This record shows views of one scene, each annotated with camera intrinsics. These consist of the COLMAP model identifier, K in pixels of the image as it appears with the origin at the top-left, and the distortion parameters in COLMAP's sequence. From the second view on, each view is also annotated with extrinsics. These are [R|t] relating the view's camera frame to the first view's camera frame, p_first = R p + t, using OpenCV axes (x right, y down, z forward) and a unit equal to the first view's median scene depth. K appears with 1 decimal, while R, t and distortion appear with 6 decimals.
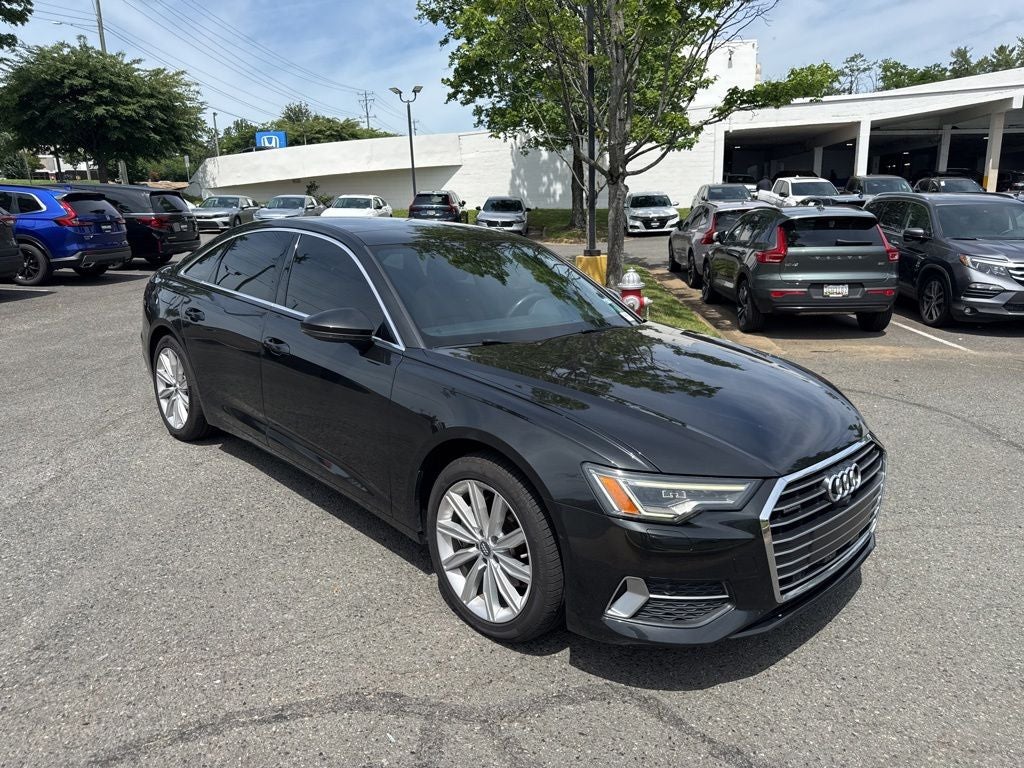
lens RADIAL K [[732.4, 0, 508.9], [0, 732.4, 388.0], [0, 0, 1]] dist [0.043952, -0.061390]
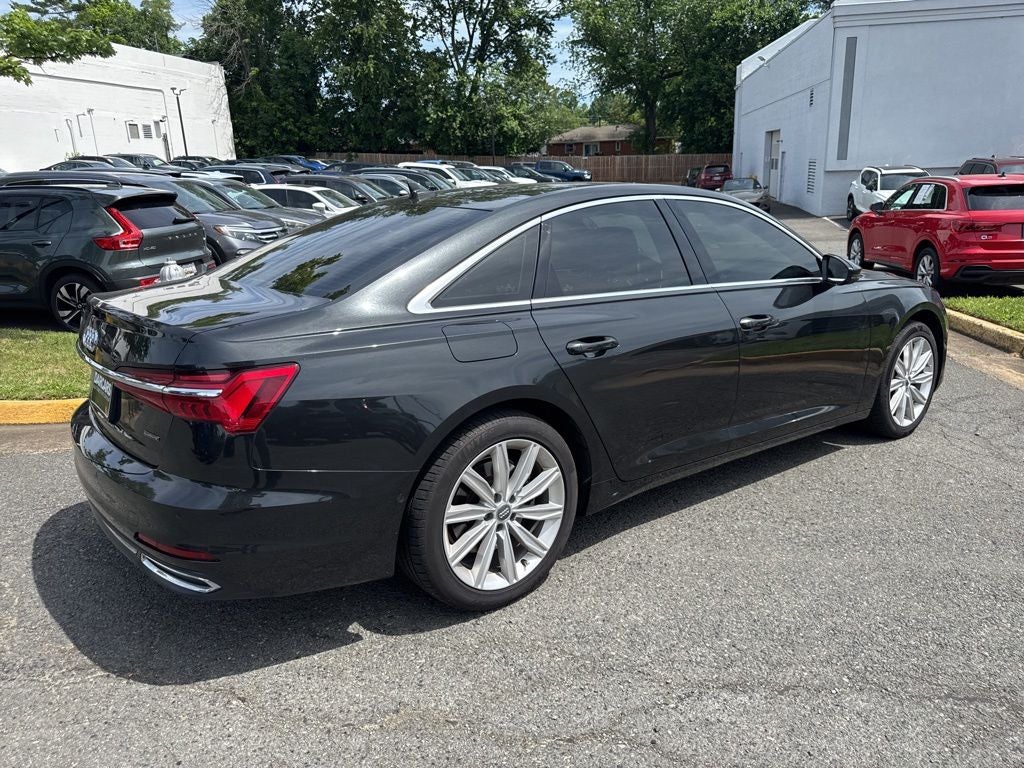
lens RADIAL K [[735.7, 0, 508.8], [0, 735.7, 382.6], [0, 0, 1]] dist [0.029409, -0.040642]
pose [[0.101700, -0.266334, 0.958501, -0.179429], [0.258412, 0.937495, 0.233079, -0.040369], [-0.960667, 0.223984, 0.164167, 0.170816]]
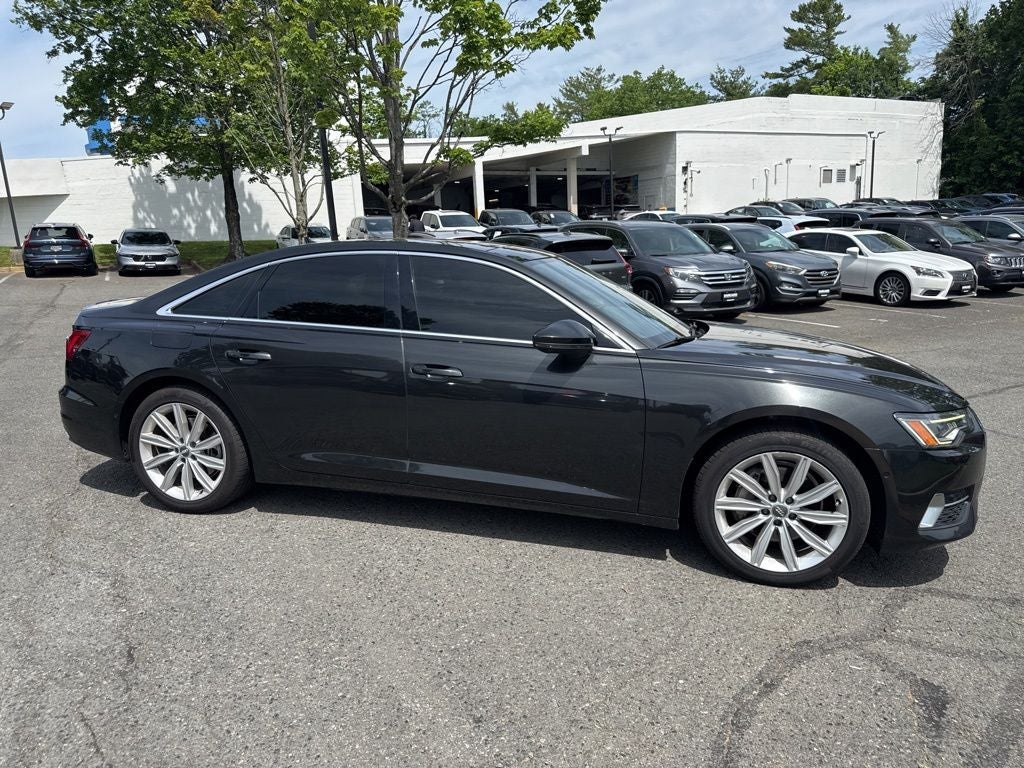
lens RADIAL K [[734.2, 0, 506.9], [0, 734.2, 385.2], [0, 0, 1]] dist [0.027931, -0.037332]
pose [[0.860082, -0.118746, 0.496143, -0.104130], [0.141739, 0.989865, -0.008798, -0.002870], [-0.490070, 0.077890, 0.868196, 0.020616]]
